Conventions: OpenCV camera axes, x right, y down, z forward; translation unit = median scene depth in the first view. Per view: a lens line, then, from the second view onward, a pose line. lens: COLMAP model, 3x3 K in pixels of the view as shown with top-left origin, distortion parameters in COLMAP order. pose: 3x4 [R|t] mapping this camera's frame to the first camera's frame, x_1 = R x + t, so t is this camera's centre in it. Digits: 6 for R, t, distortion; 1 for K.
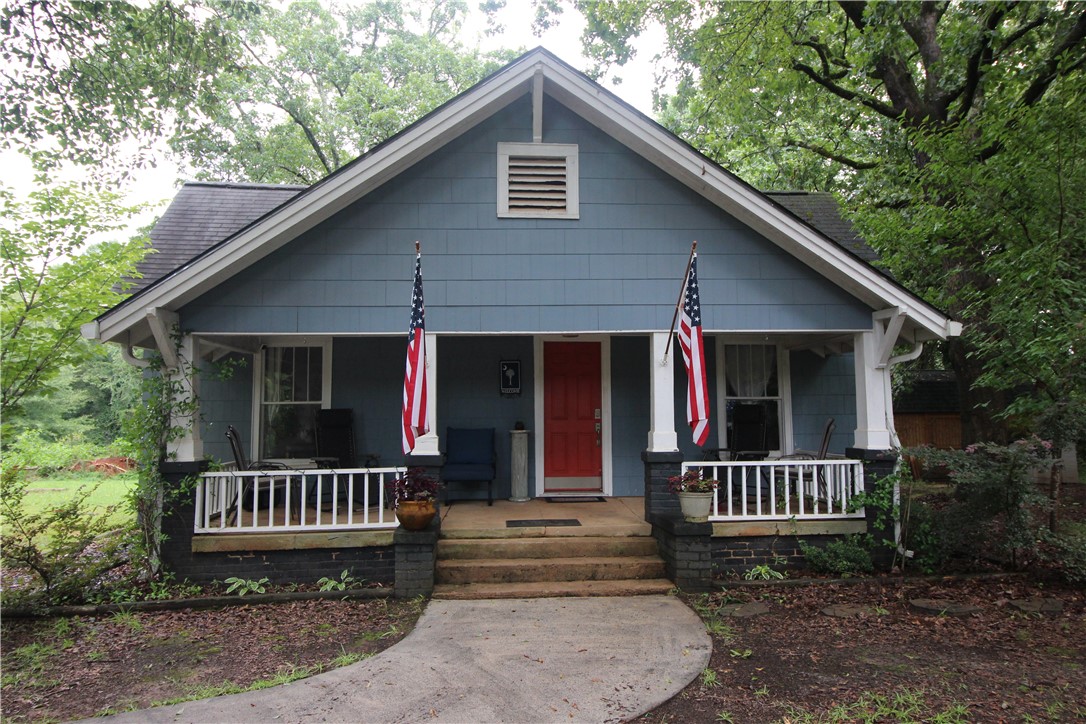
lens RADIAL K [[812.4, 0, 543.0], [0, 812.4, 362.0], [0, 0, 1]] dist [0.041075, -0.000138]
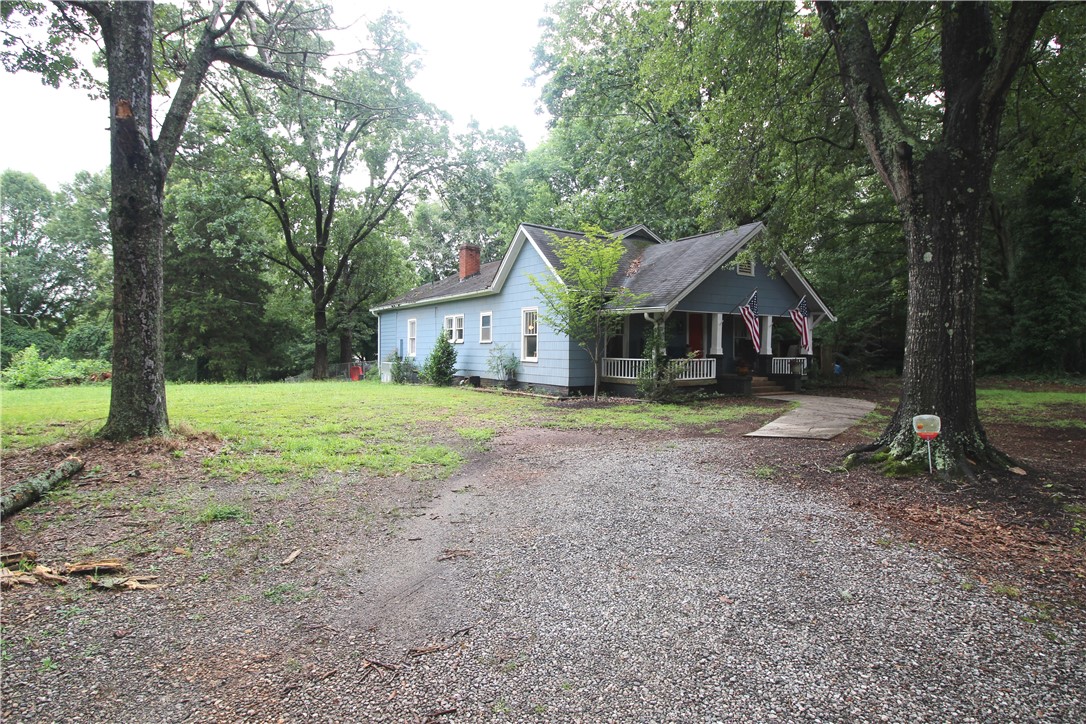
lens RADIAL K [[627.5, 0, 543.0], [0, 627.5, 362.0], [0, 0, 1]] dist [0.001993, 0.000043]
pose [[0.847341, 0.003153, 0.531039, -1.860363], [-0.051365, 0.995780, 0.076047, 0.001548], [-0.528559, -0.091715, 0.843928, -0.574916]]
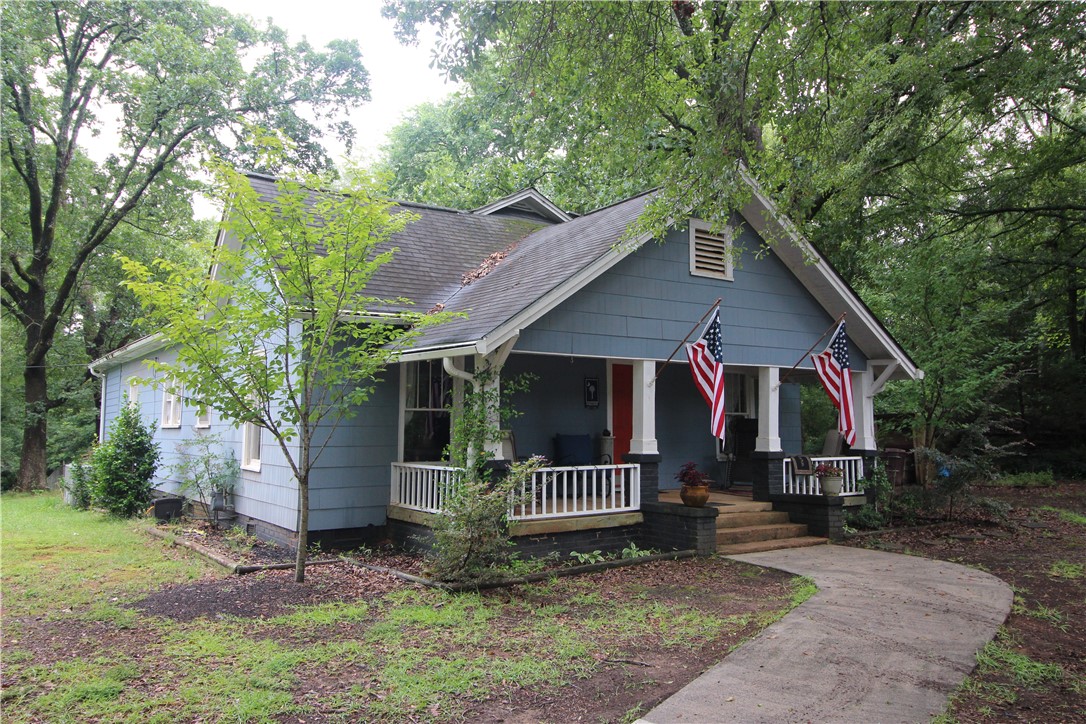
lens RADIAL K [[890.1, 0, 543.0], [0, 890.1, 362.0], [0, 0, 1]] dist [0.001432, 0.001045]
pose [[0.848532, 0.049402, 0.526833, -1.019164], [-0.046369, 0.998744, -0.018970, 0.003147], [-0.527108, -0.008332, 0.849757, -0.106307]]
